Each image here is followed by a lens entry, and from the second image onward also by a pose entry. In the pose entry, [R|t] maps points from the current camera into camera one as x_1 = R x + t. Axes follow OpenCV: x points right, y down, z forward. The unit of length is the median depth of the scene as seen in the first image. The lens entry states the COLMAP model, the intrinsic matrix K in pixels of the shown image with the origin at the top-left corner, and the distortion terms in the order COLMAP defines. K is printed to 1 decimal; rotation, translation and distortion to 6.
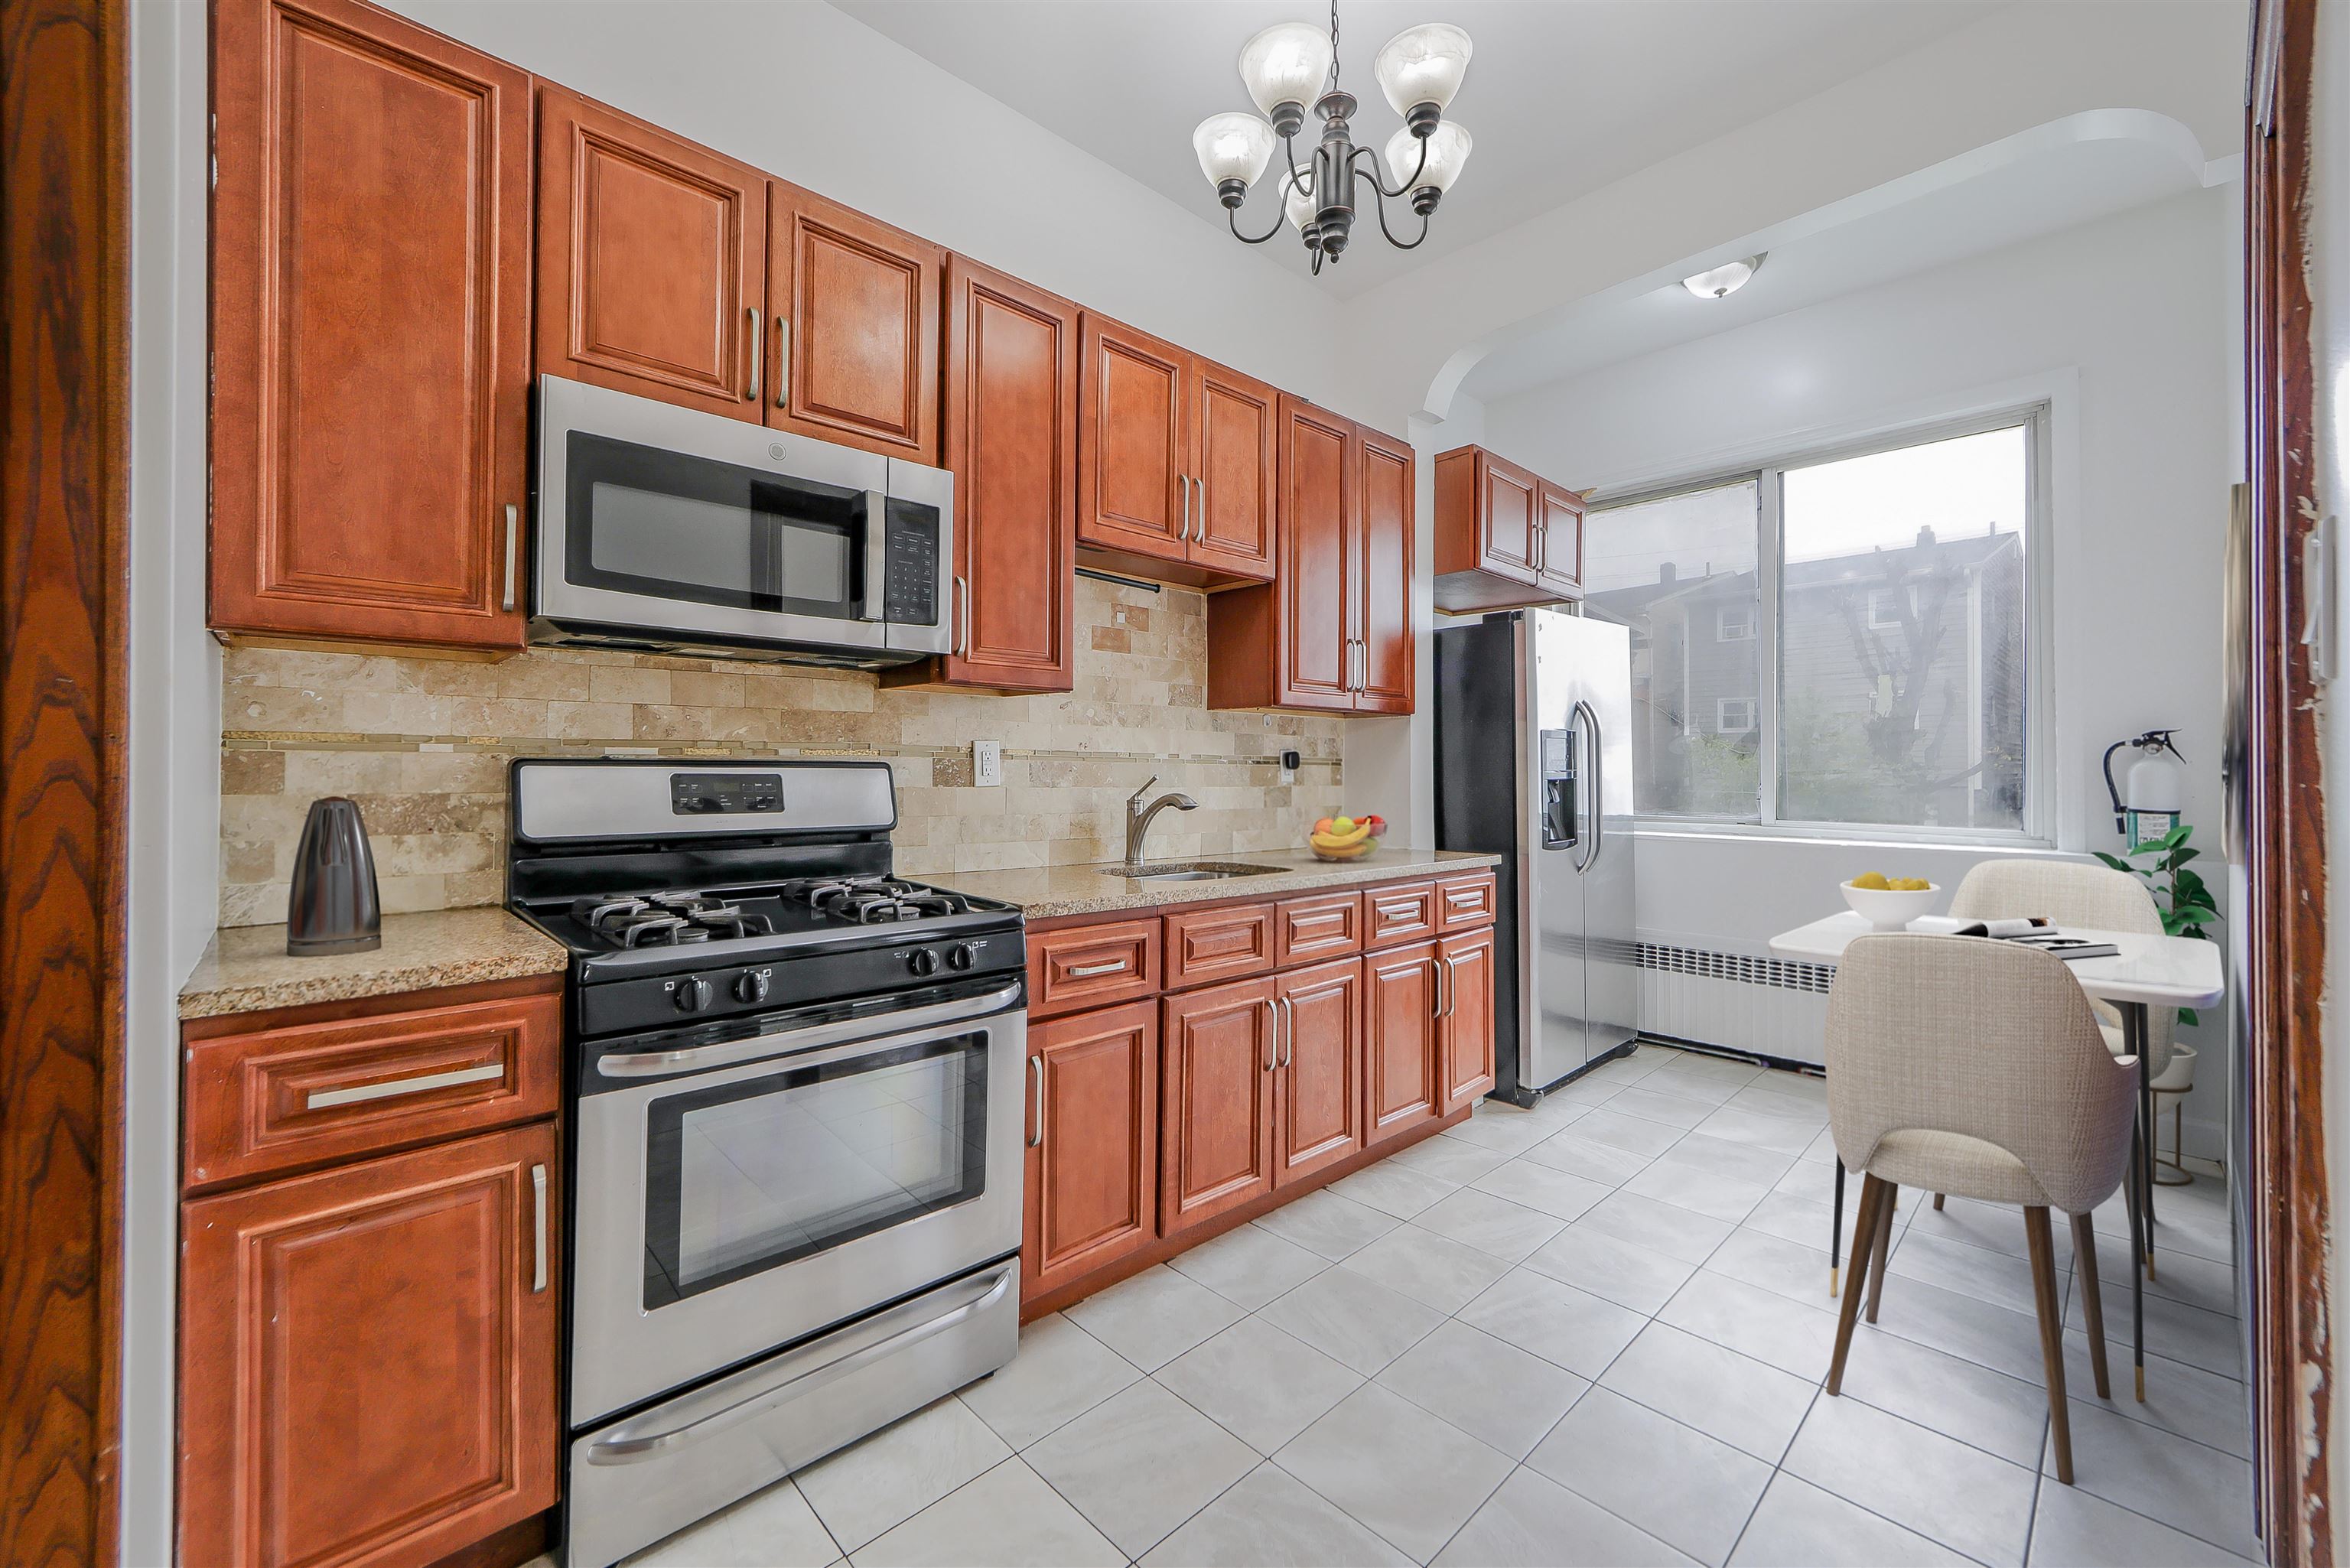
lens RADIAL K [[934.0, 0, 1177.5], [0, 934.0, 760.0], [0, 0, 1]] dist [0.000629, 0.000462]
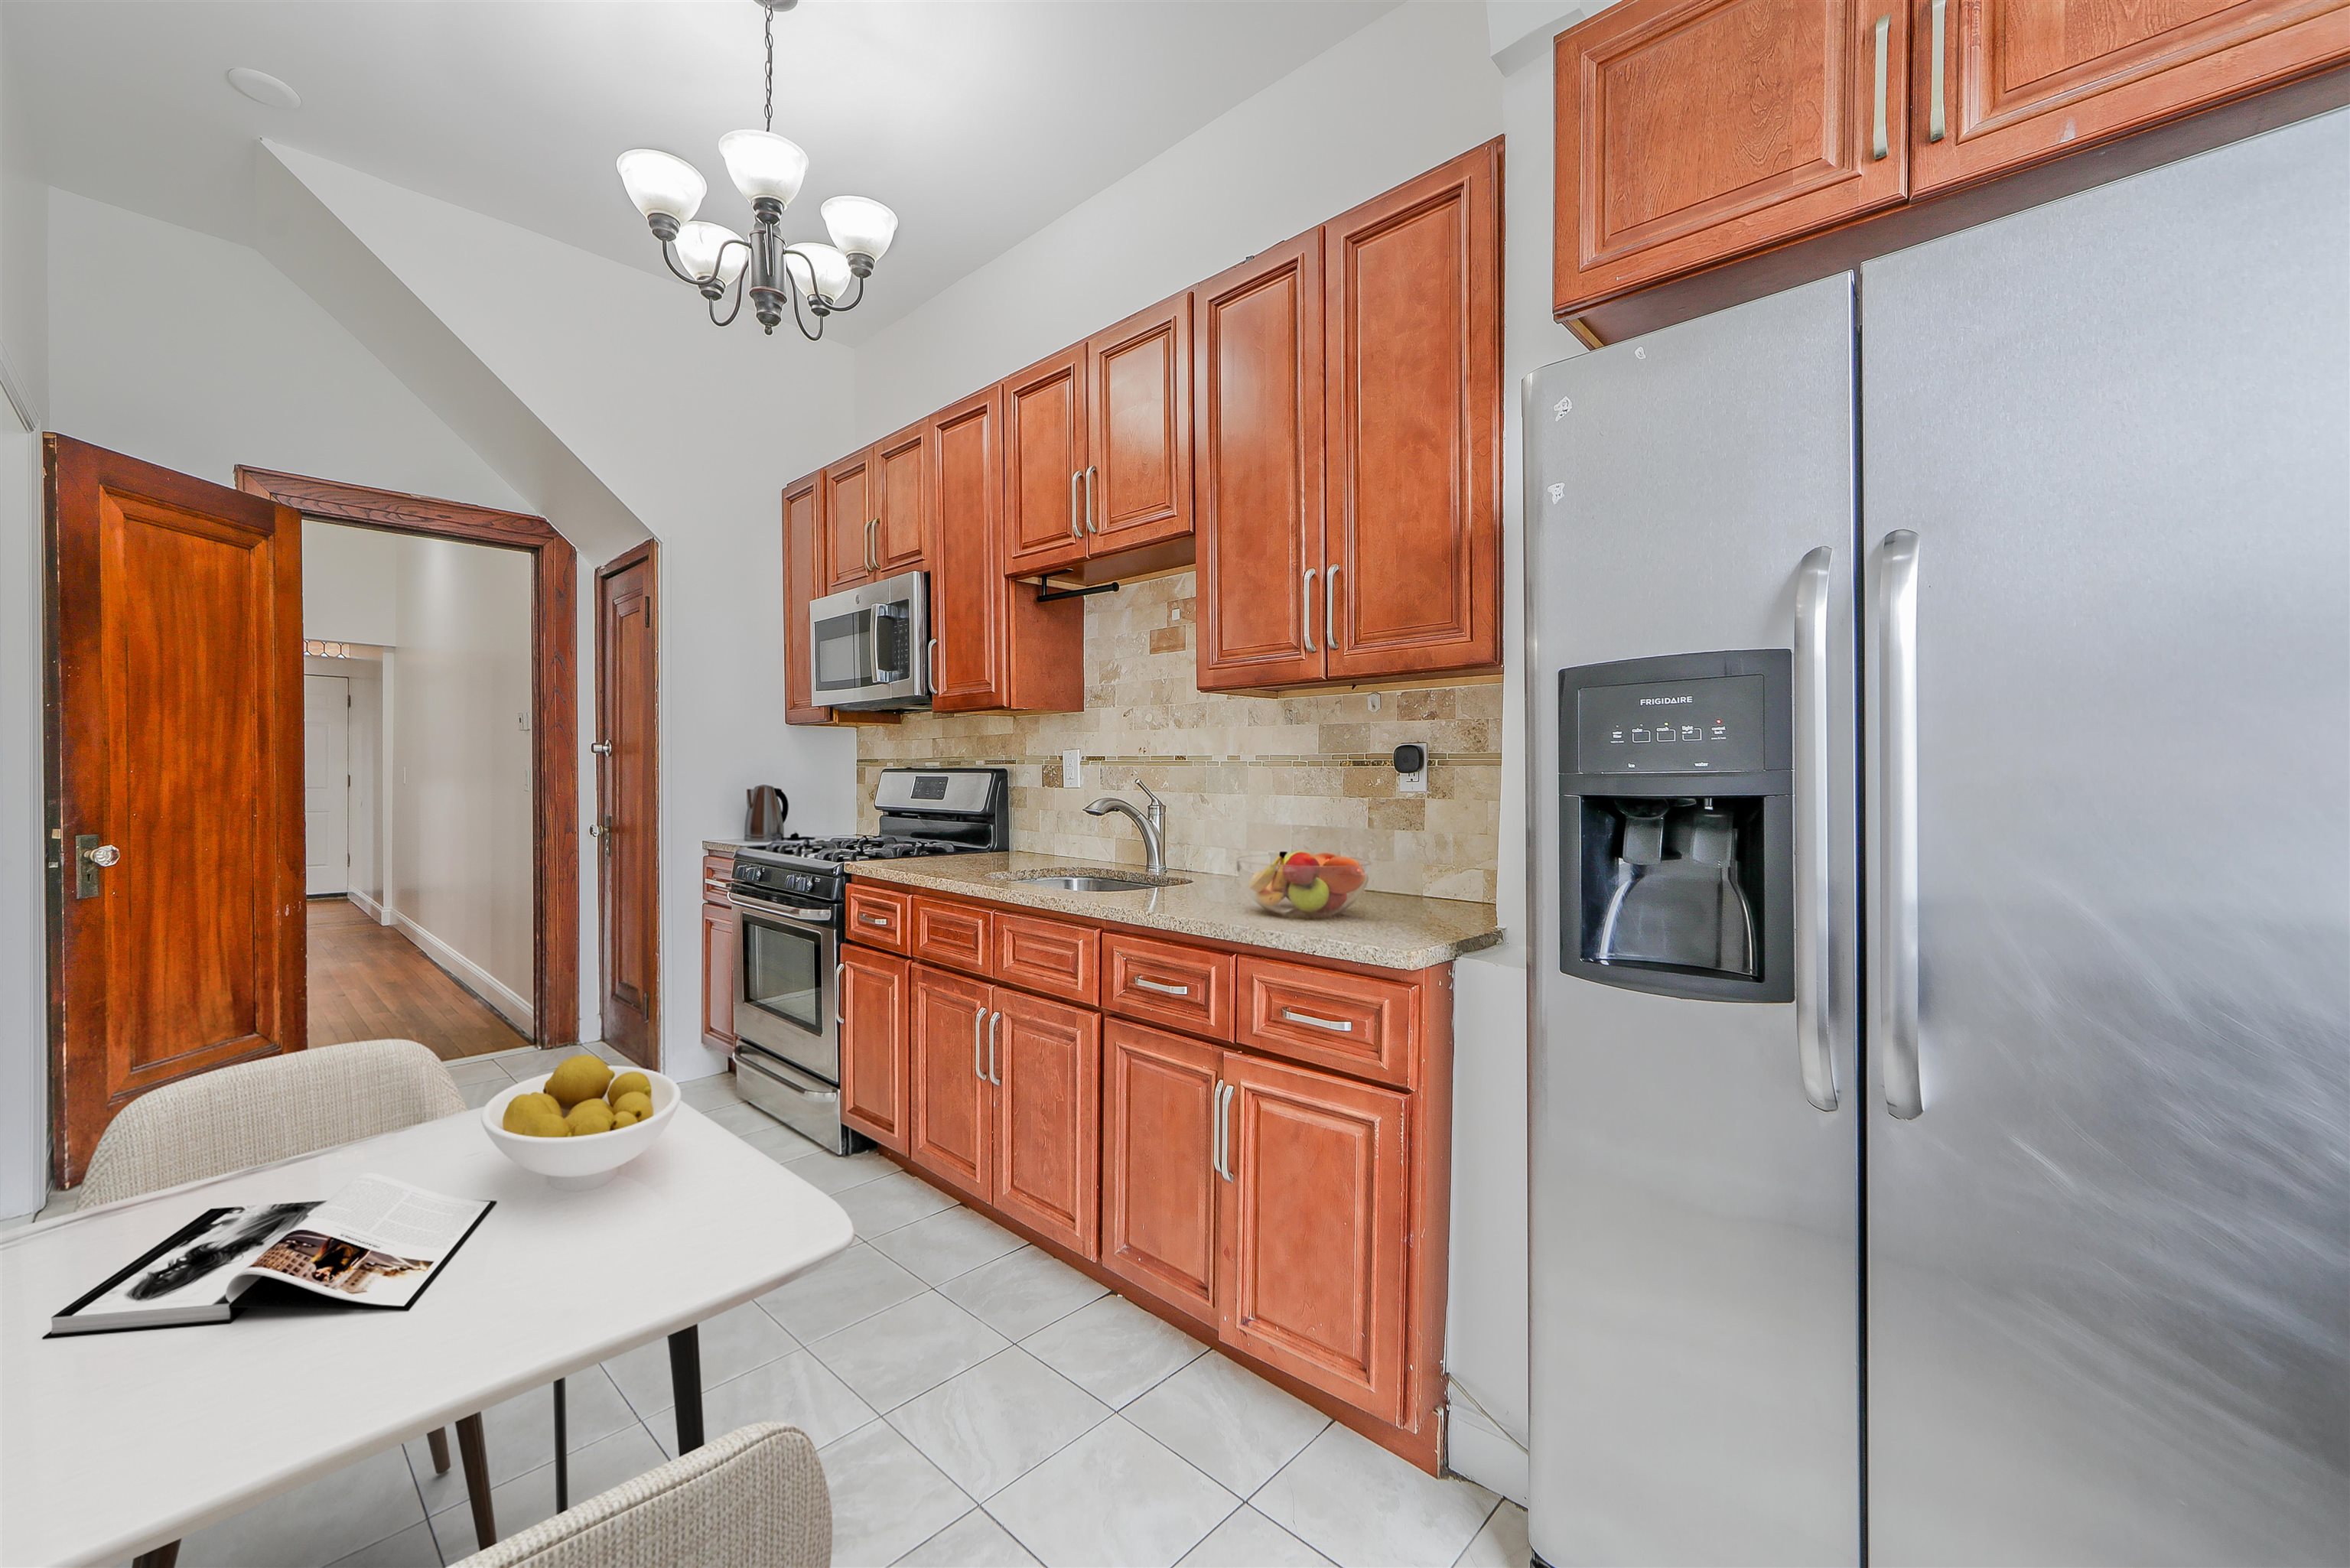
lens RADIAL K [[930.3, 0, 1175.0], [0, 930.3, 784.0], [0, 0, 1]] dist [-0.000655, 0.000025]
pose [[0.059550, 0.007109, -0.998200, 1.179059], [0.008739, 0.999933, 0.007642, 0.017882], [0.998187, -0.009179, 0.059484, 1.245773]]
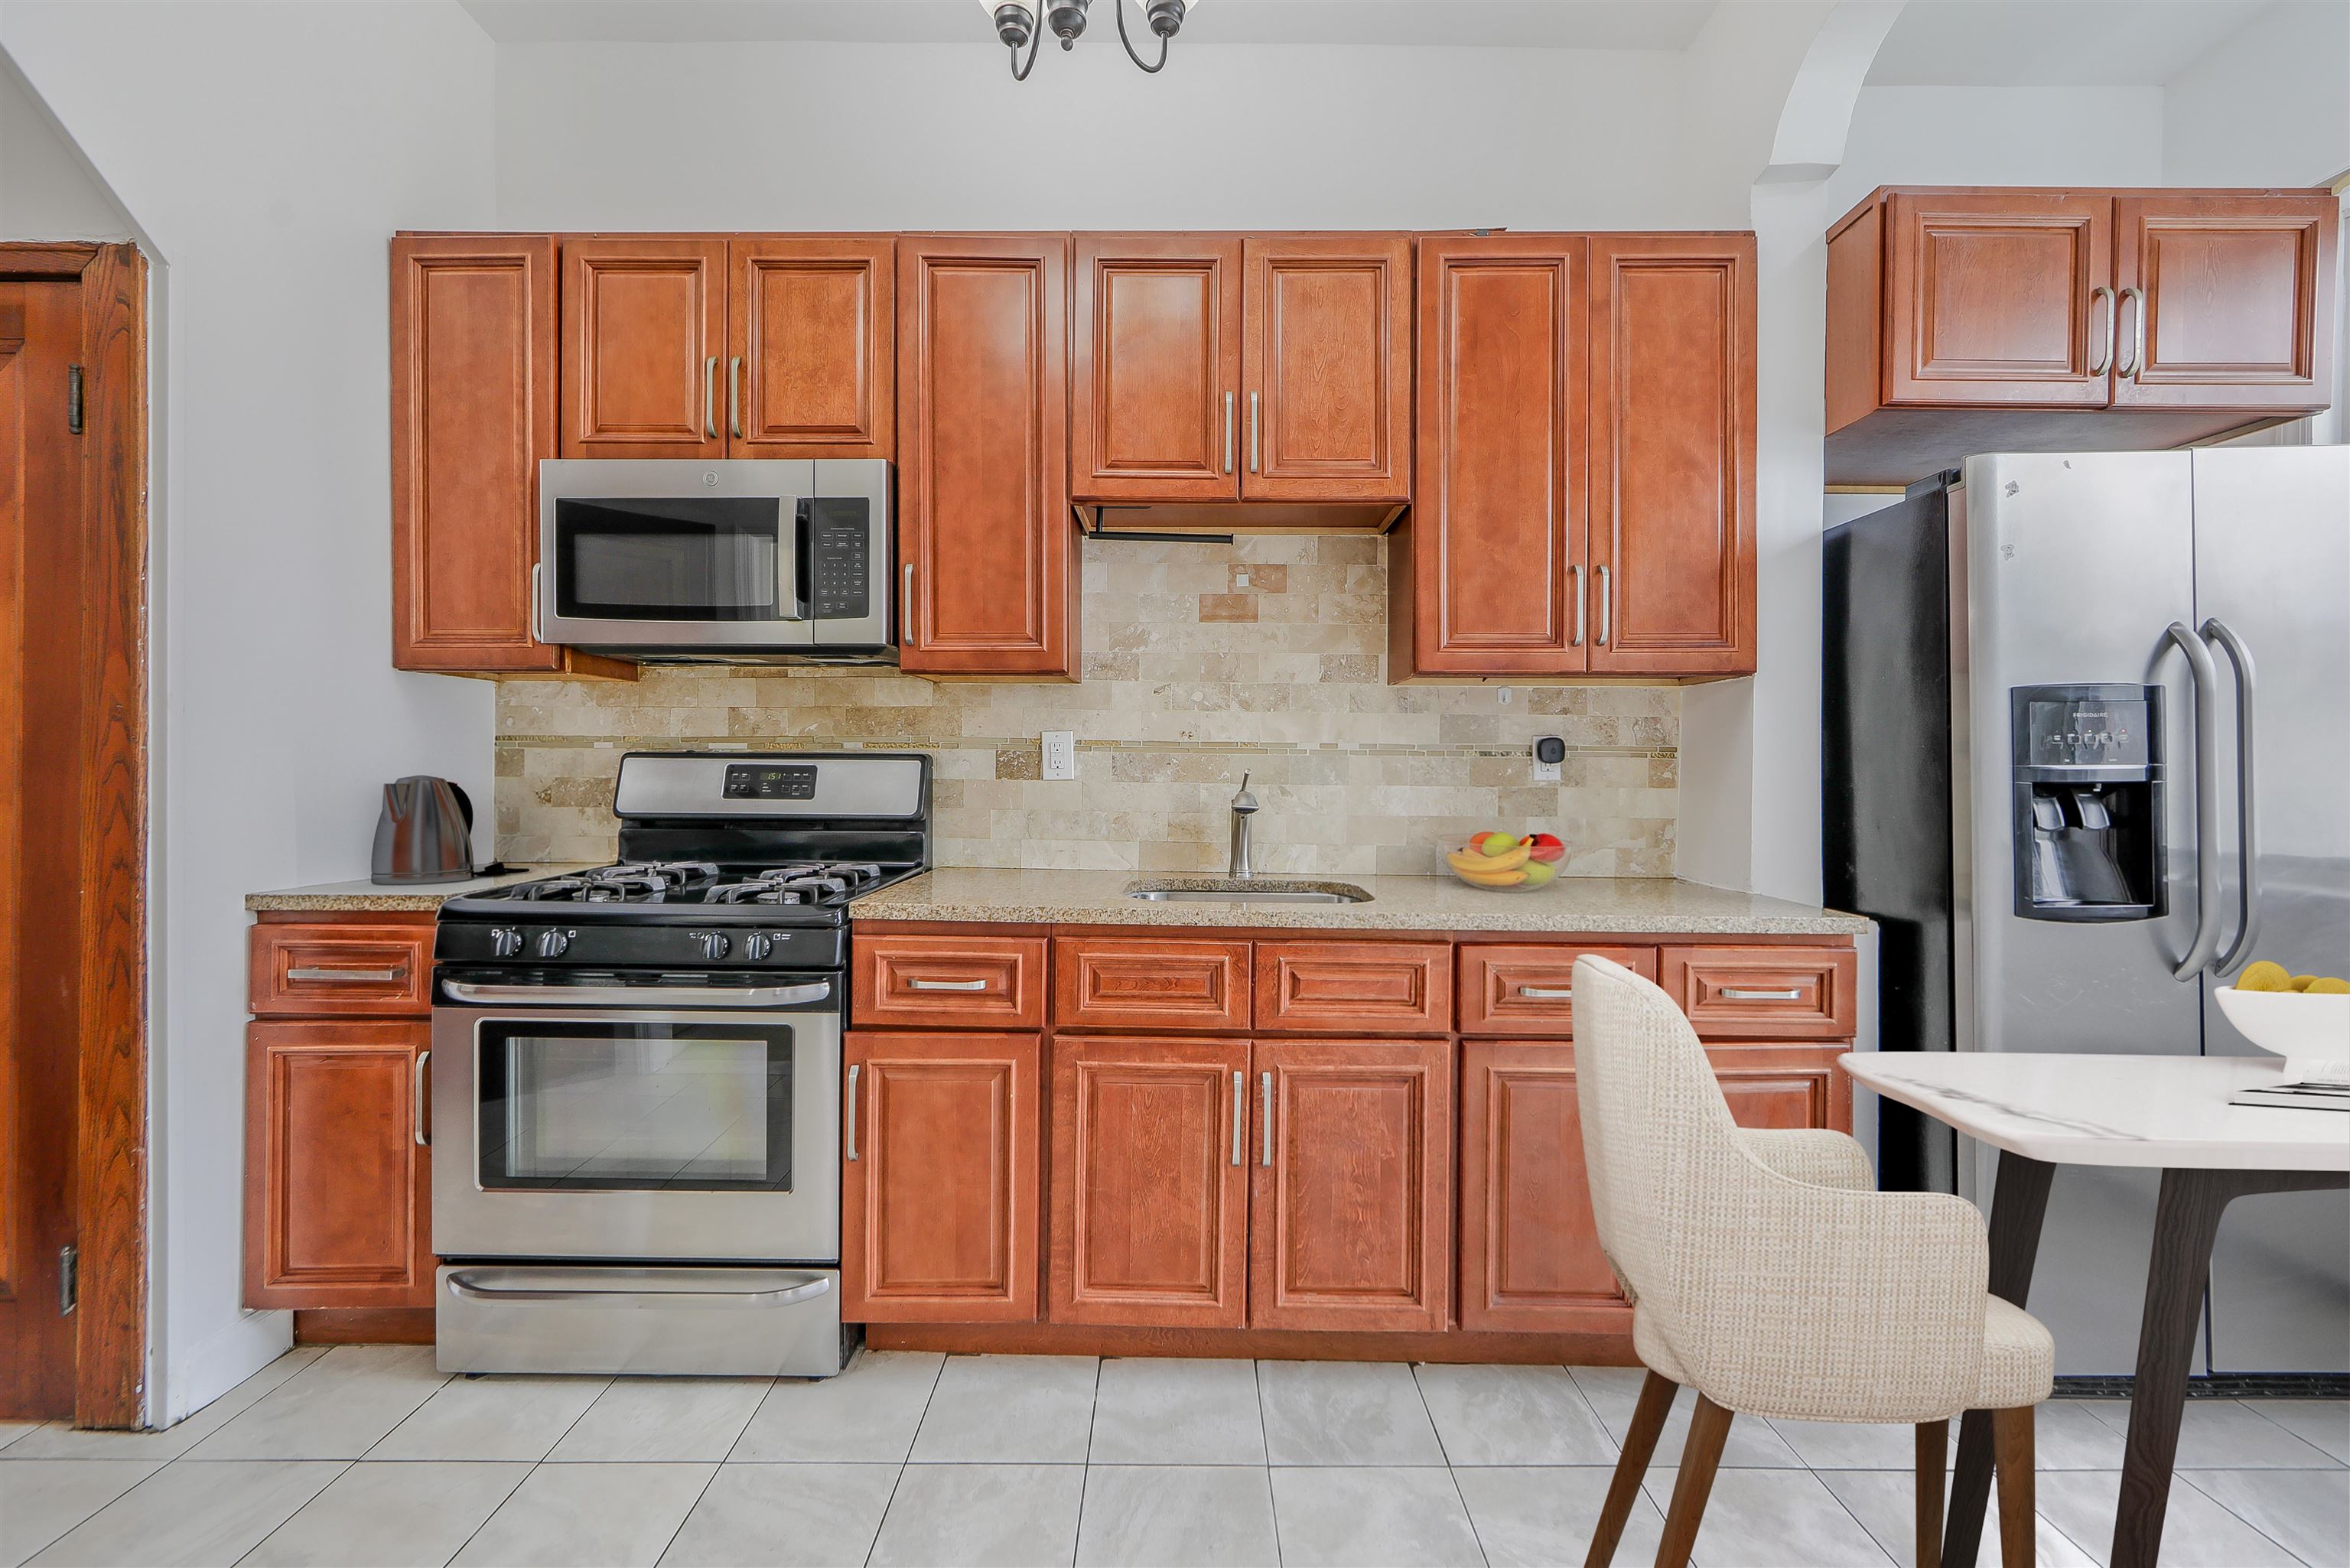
lens RADIAL K [[940.1, 0, 1180.3], [0, 940.1, 765.1], [0, 0, 1]] dist [0.000116, 0.000296]
pose [[0.725259, 0.001789, -0.688474, 0.632393], [0.003961, 0.999969, 0.006771, 0.008722], [0.688465, -0.007638, 0.725229, 0.465427]]
